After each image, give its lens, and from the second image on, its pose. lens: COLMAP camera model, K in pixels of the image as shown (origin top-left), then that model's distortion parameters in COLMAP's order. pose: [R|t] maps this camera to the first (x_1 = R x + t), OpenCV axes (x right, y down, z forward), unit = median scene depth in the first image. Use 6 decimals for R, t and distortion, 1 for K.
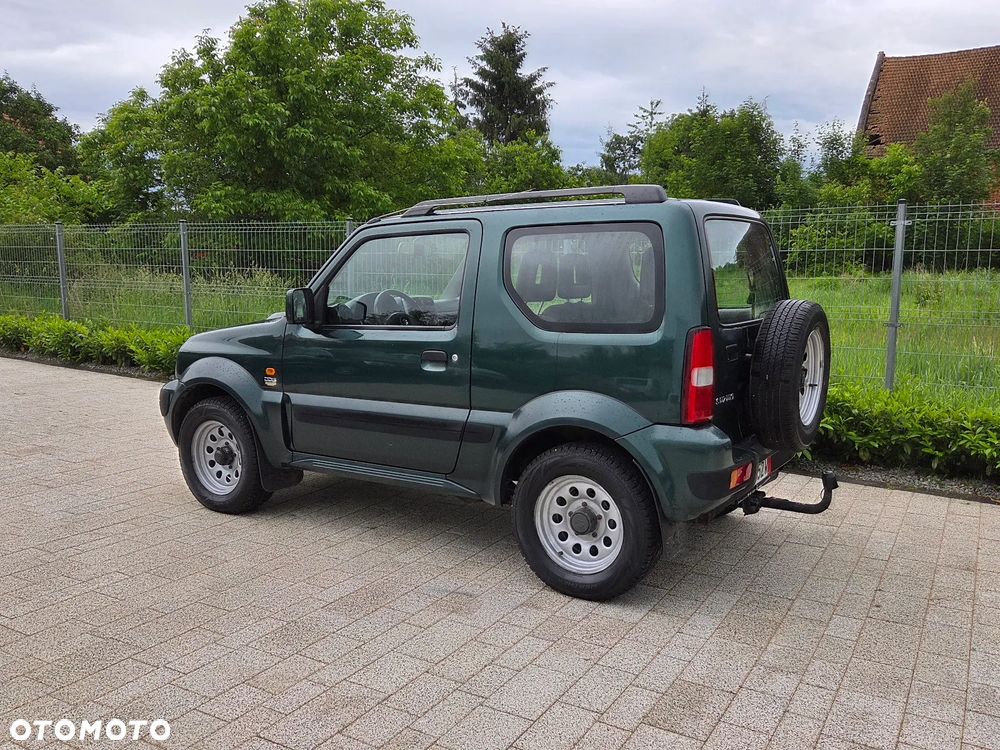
lens RADIAL K [[837.5, 0, 509.8], [0, 837.5, 386.1], [0, 0, 1]] dist [0.082591, -0.080689]
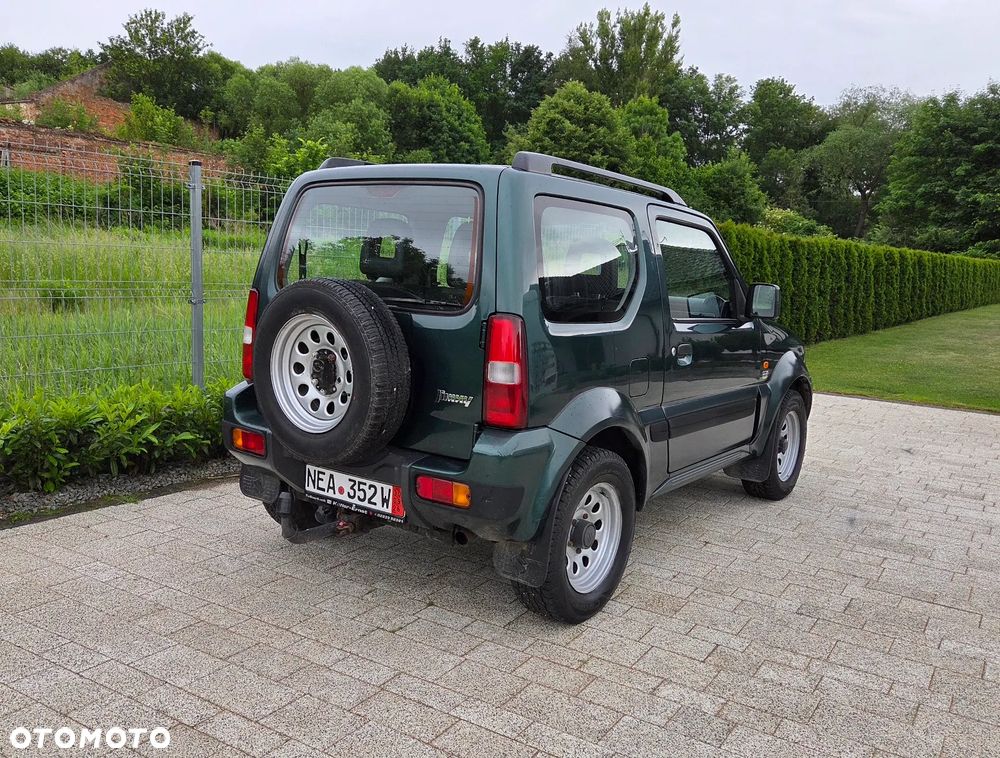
lens RADIAL K [[857.5, 0, 500.0], [0, 857.5, 379.0], [0, 0, 1]] dist [0.084419, -0.093998]
pose [[0.033090, -0.145533, 0.988800, -0.253022], [0.096917, 0.985146, 0.141752, -0.038708], [-0.994742, 0.091141, 0.046703, 0.271683]]
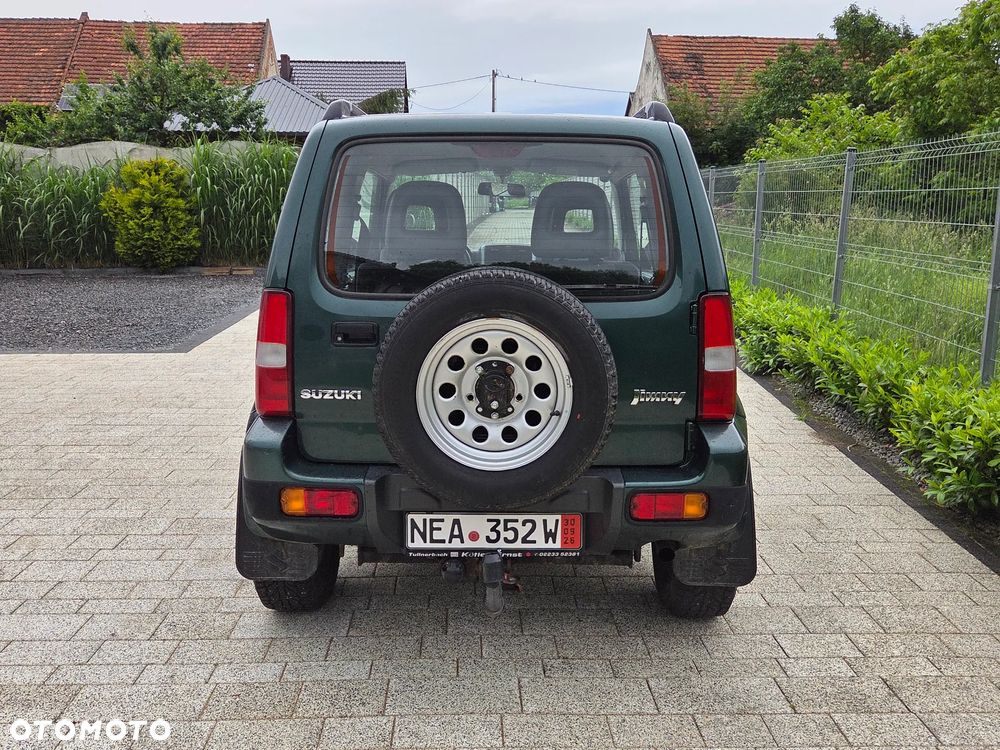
lens RADIAL K [[915.1, 0, 498.9], [0, 915.1, 379.3], [0, 0, 1]] dist [0.094765, -0.110491]
pose [[0.526917, 0.160240, -0.834675, 0.173843], [-0.127492, 0.985856, 0.108780, -0.017817], [0.840300, 0.049097, 0.539893, 0.123861]]
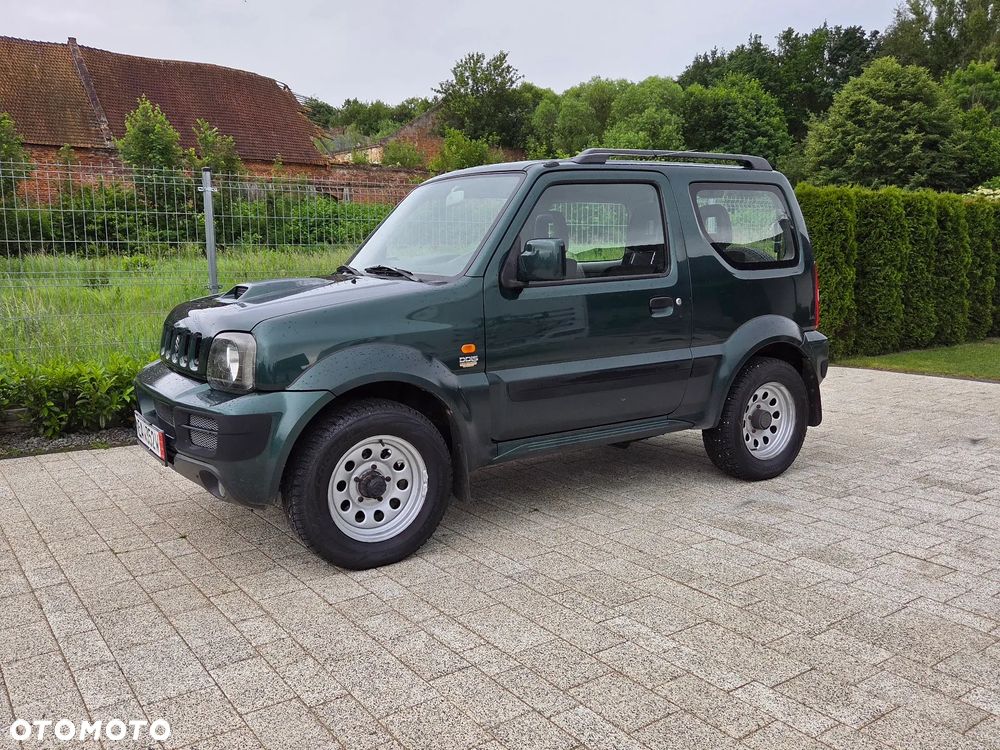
lens RADIAL K [[829.6, 0, 483.7], [0, 829.6, 374.1], [0, 0, 1]] dist [0.077175, -0.065946]
pose [[0.415034, -0.134895, 0.899750, -0.224135], [0.138148, 0.986824, 0.084225, -0.013100], [-0.899256, 0.089342, 0.428201, 0.153474]]
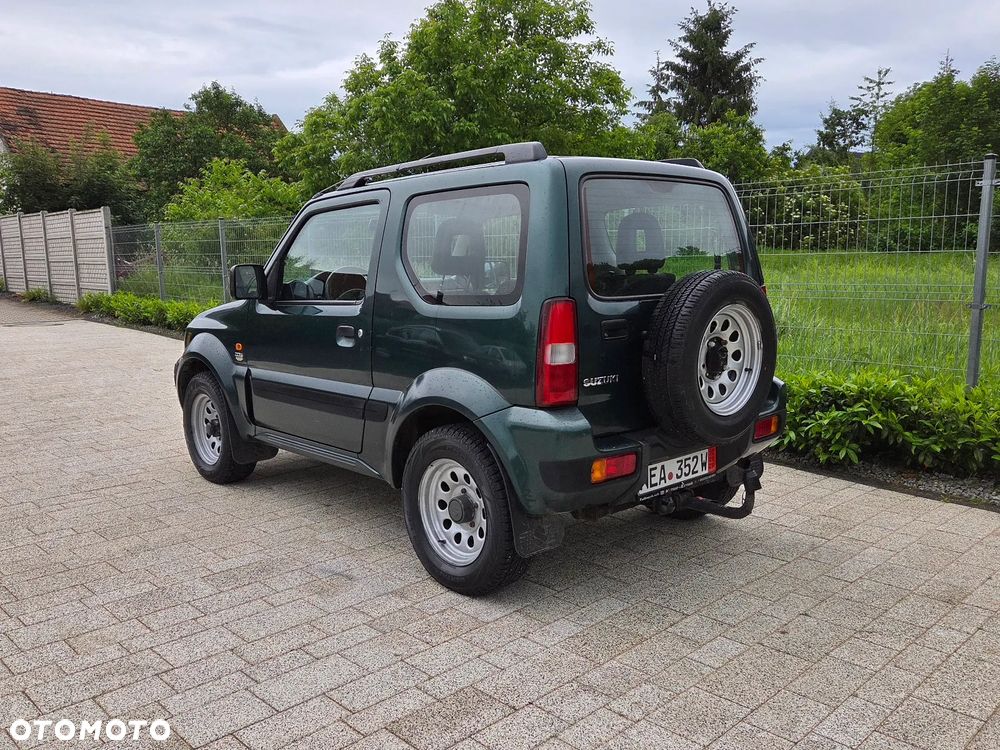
lens RADIAL K [[837.6, 0, 495.0], [0, 837.6, 381.6], [0, 0, 1]] dist [0.080411, -0.080432]
pose [[0.963089, 0.025920, -0.267931, 0.068079], [-0.024842, 0.999664, 0.007415, 0.002238], [0.268034, -0.000485, 0.963409, 0.021284]]
